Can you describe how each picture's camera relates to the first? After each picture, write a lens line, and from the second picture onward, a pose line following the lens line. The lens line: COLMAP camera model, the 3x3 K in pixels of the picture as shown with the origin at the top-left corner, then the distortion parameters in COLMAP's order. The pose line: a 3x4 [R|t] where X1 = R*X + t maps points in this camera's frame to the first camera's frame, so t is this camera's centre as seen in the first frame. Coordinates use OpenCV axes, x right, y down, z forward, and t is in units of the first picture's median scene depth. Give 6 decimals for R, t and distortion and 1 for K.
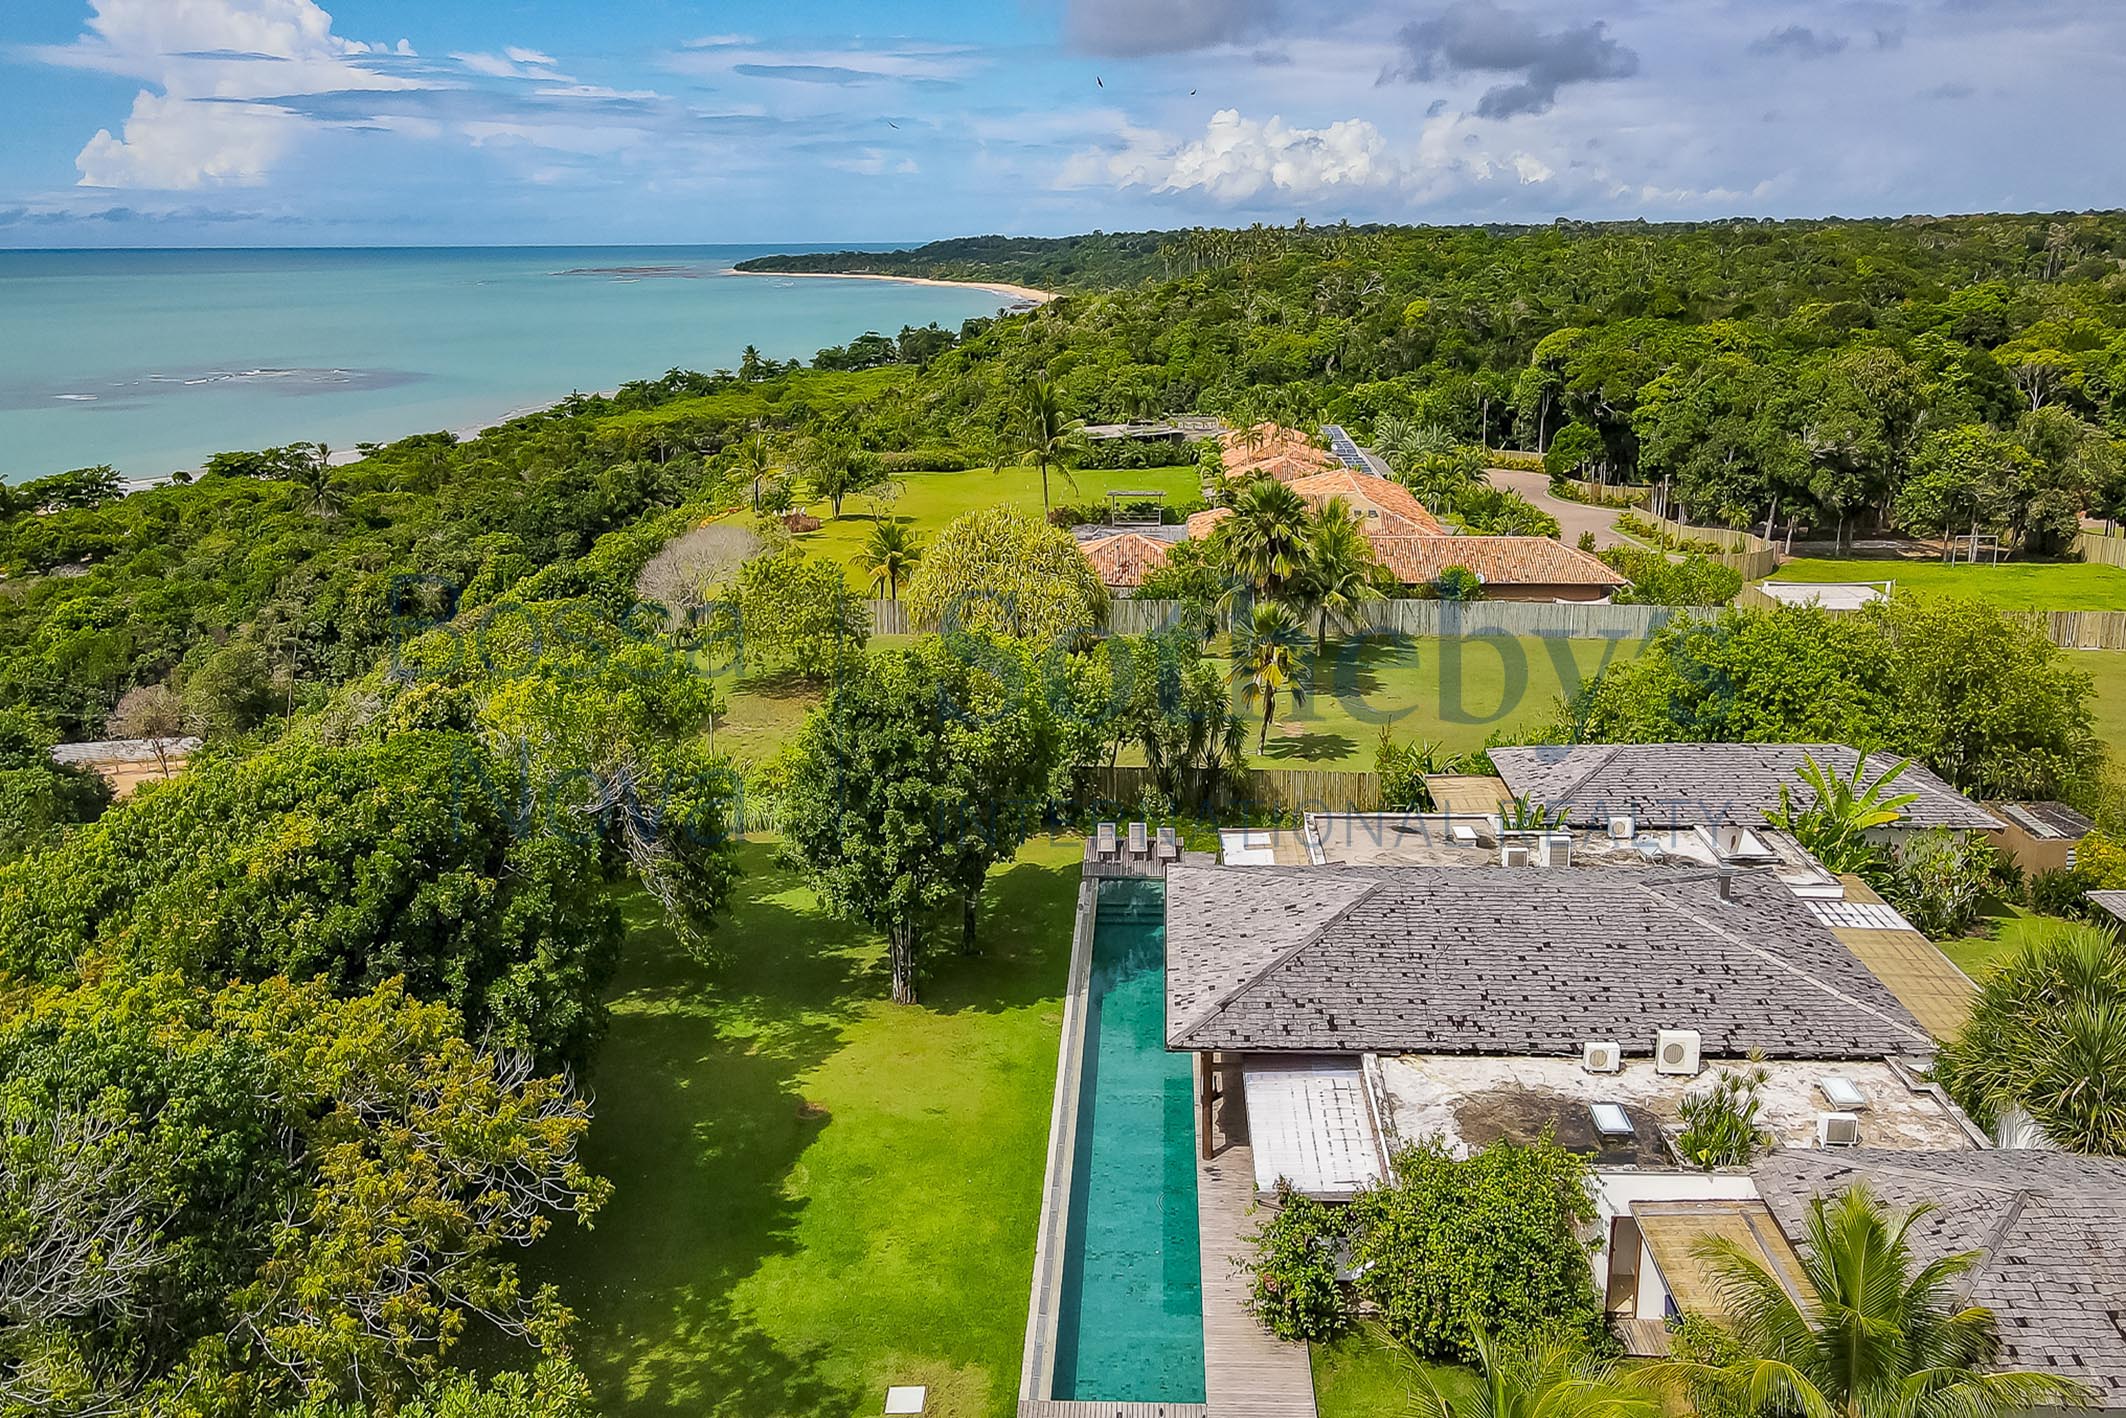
lens RADIAL K [[1502.4, 0, 1063.0], [0, 1502.4, 709.0], [0, 0, 1]] dist [0.001624, 0.006722]
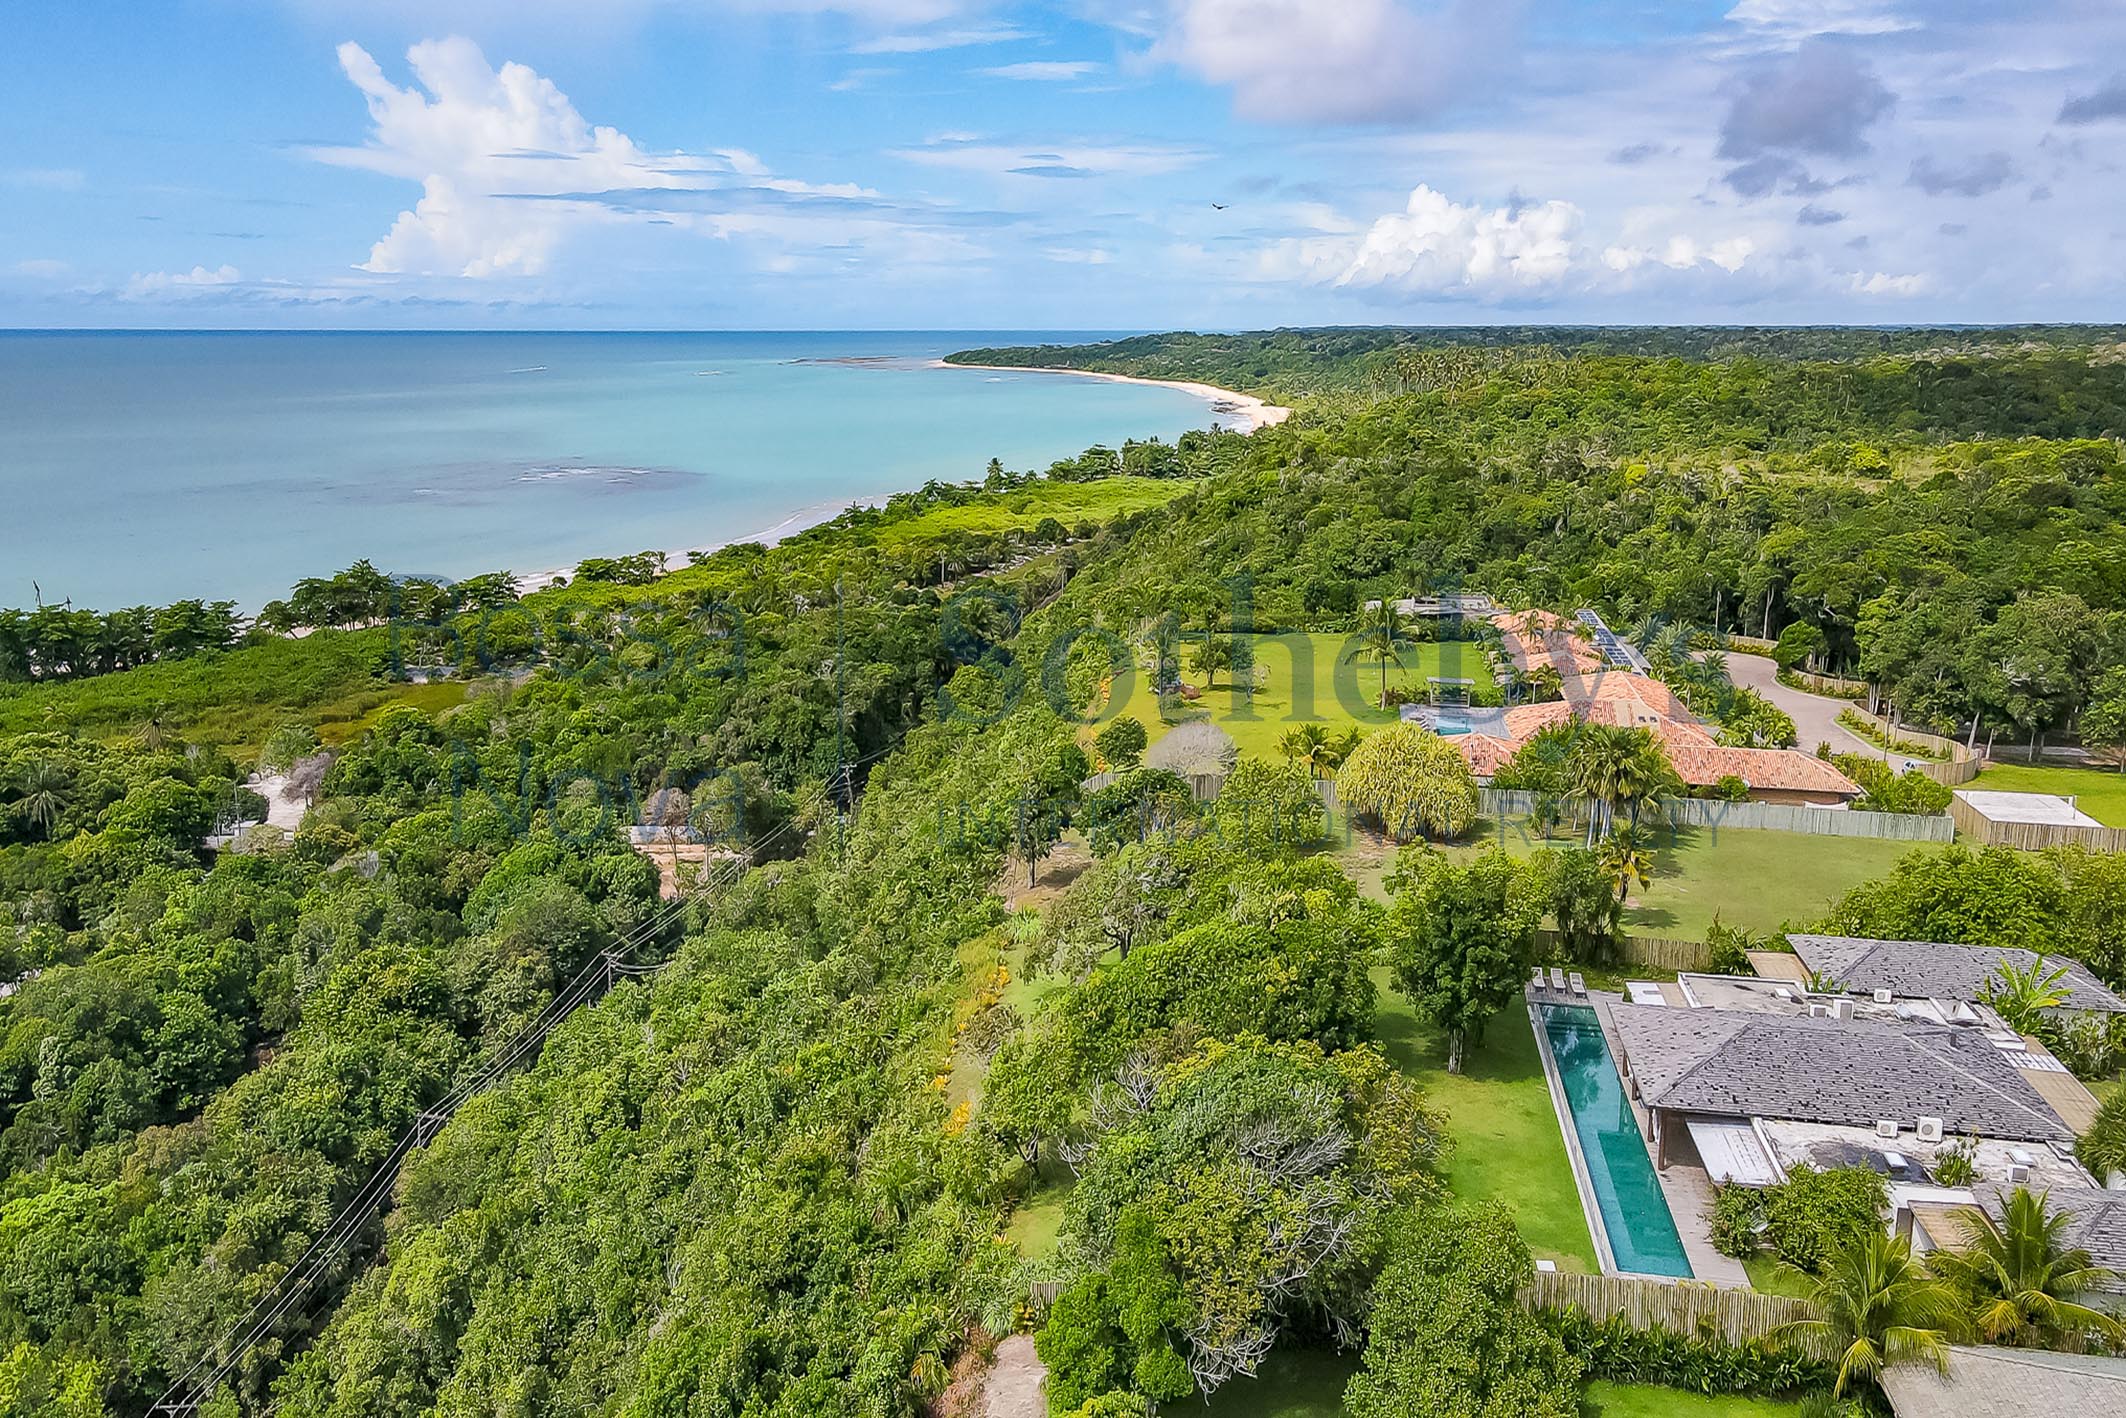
lens RADIAL K [[1600.4, 0, 1065.8], [0, 1600.4, 662.5], [0, 0, 1]] dist [0.010057, 0.001700]
pose [[0.996221, 0.052239, -0.069387, -0.341834], [-0.056972, 0.996052, -0.068084, -0.093988], [0.065556, 0.071780, 0.995264, -0.680248]]
